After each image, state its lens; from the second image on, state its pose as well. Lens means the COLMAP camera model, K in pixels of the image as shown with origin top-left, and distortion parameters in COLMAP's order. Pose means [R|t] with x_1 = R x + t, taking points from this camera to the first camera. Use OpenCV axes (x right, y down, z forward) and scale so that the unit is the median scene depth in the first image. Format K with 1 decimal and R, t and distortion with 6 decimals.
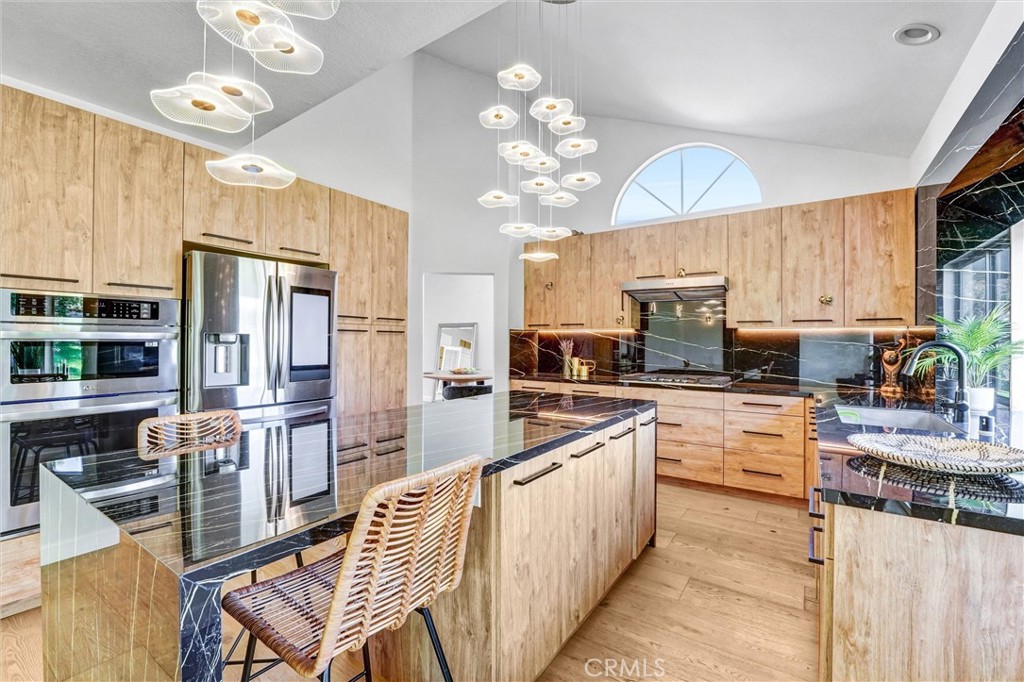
lens RADIAL K [[444.0, 0, 510.3], [0, 444.0, 341.5], [0, 0, 1]] dist [-0.027532, 0.005048]
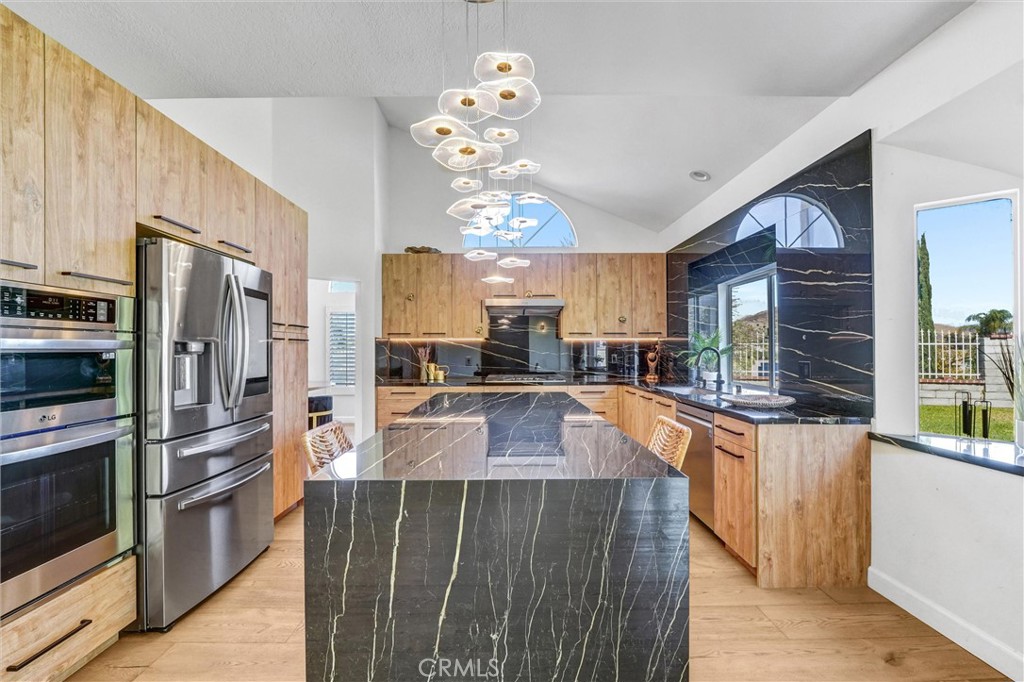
lens RADIAL K [[444.0, 0, 510.5], [0, 444.0, 343.9], [0, 0, 1]] dist [-0.027532, 0.005048]
pose [[0.813311, -0.001690, 0.581826, -0.492330], [0.008549, 0.999923, -0.009046, -0.001145], [-0.581766, 0.012331, 0.813263, -0.011278]]
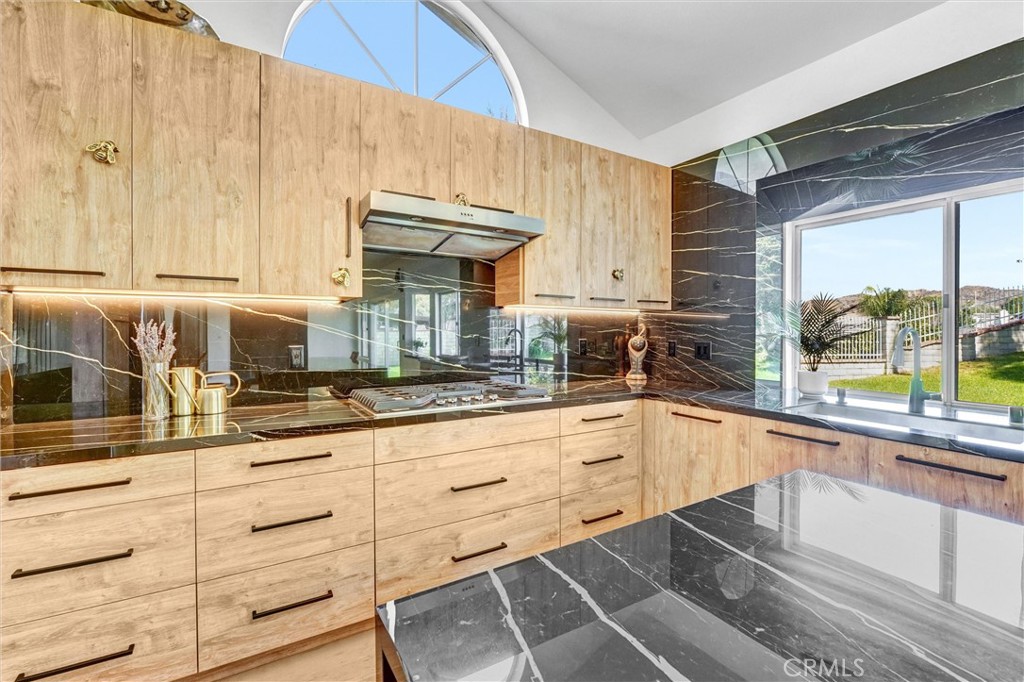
lens RADIAL K [[444.0, 0, 508.6], [0, 444.0, 332.4], [0, 0, 1]] dist [-0.027532, 0.005048]
pose [[0.408256, -0.008816, 0.912825, -0.118960], [0.002346, 0.999960, 0.008608, 0.004890], [-0.912864, -0.001373, 0.408261, 0.879495]]
